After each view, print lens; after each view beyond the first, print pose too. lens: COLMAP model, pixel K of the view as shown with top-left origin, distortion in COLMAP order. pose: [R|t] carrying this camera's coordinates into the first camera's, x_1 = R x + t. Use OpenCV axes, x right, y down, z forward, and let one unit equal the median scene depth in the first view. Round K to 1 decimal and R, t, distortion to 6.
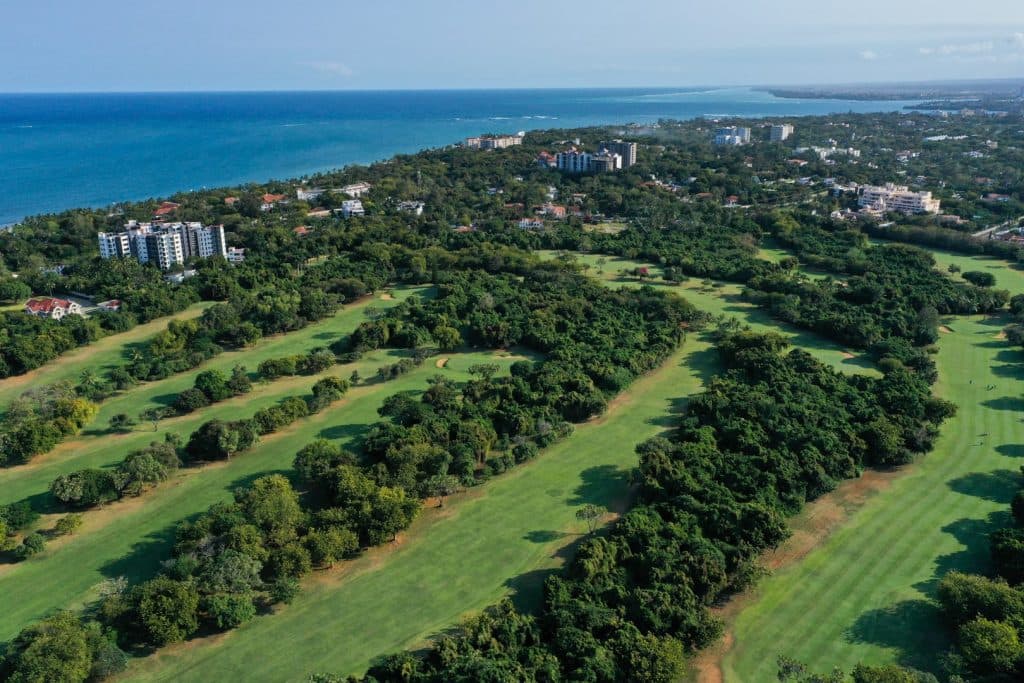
lens RADIAL K [[813.4, 0, 516.6], [0, 813.4, 334.2], [0, 0, 1]] dist [0.008432, 0.005744]
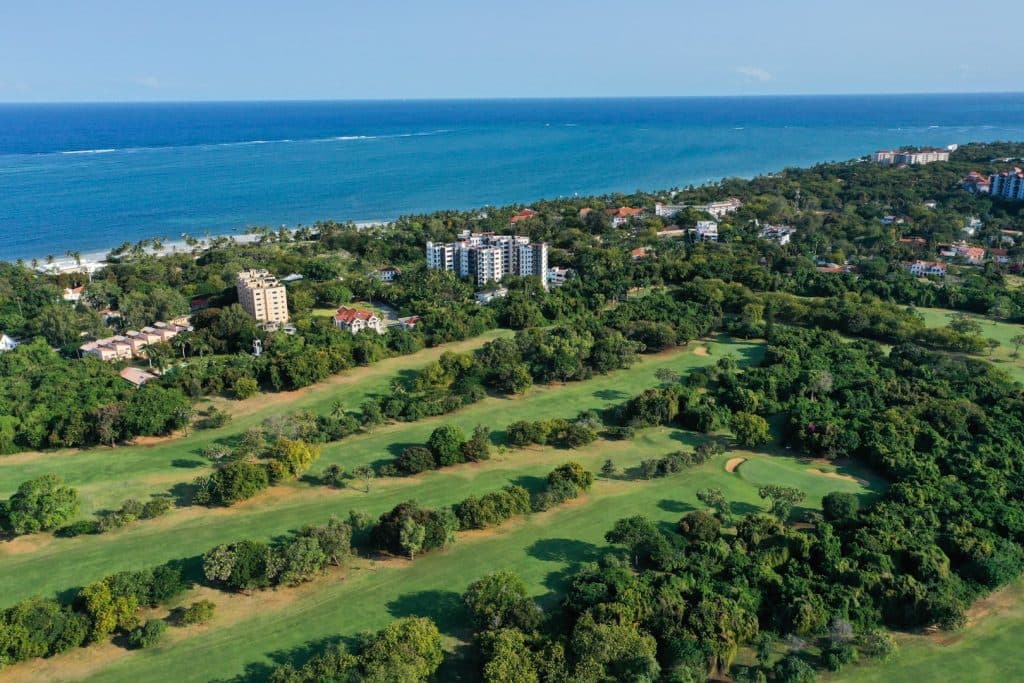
lens RADIAL K [[813.4, 0, 509.2], [0, 813.4, 337.3], [0, 0, 1]] dist [0.008432, 0.005744]
pose [[0.881633, 0.135313, -0.452121, 0.039781], [-0.136422, 0.990187, 0.030326, -0.061399], [0.451788, 0.034943, 0.891441, 0.196916]]
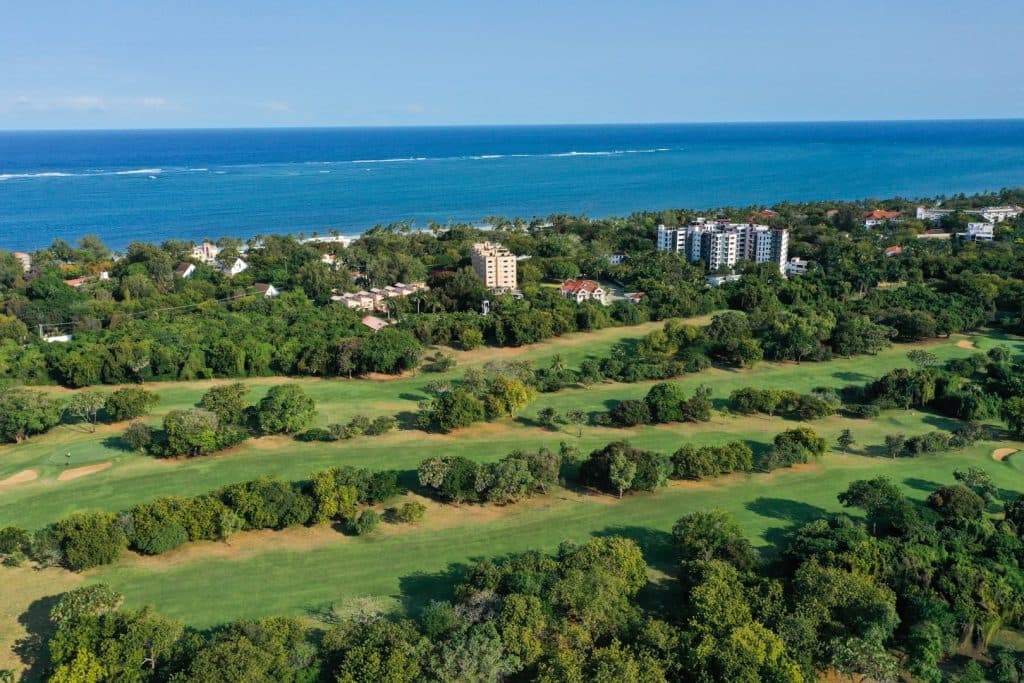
lens RADIAL K [[813.4, 0, 508.1], [0, 813.4, 338.6], [0, 0, 1]] dist [0.008432, 0.005744]
pose [[0.713481, 0.180669, -0.676981, 0.040161], [-0.200135, 0.978481, 0.050207, -0.006285], [0.671484, 0.099665, 0.734286, 0.214051]]
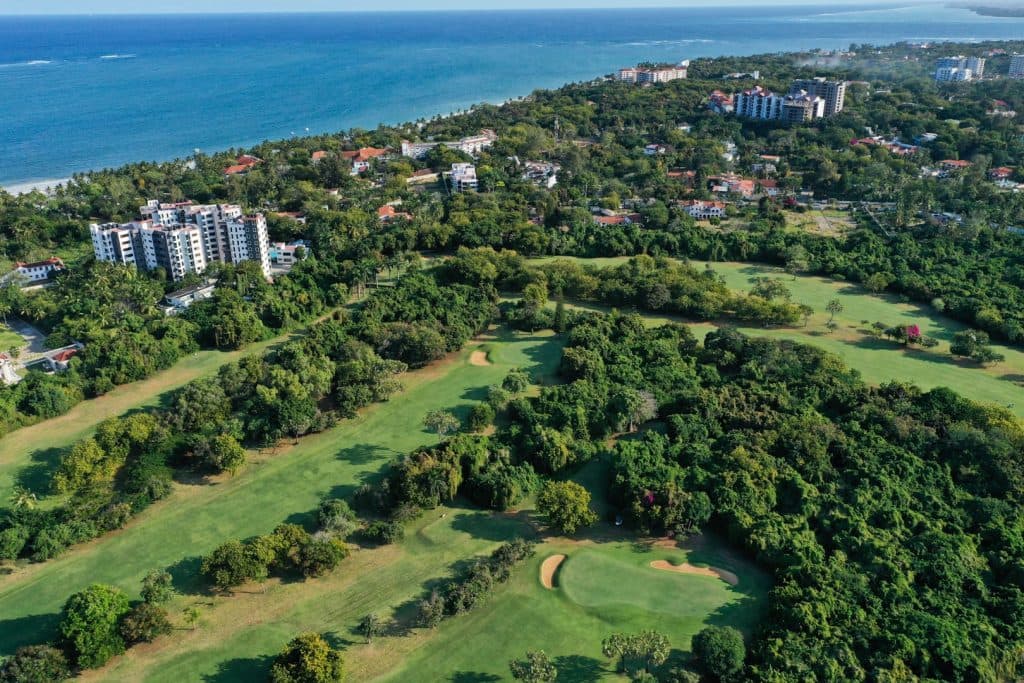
lens RADIAL K [[813.4, 0, 506.7], [0, 813.4, 341.3], [0, 0, 1]] dist [0.008432, 0.005744]
pose [[0.982105, 0.068830, -0.175307, -0.032191], [-0.051761, 0.993625, 0.100148, -0.129596], [0.181083, -0.089282, 0.979407, 0.417444]]
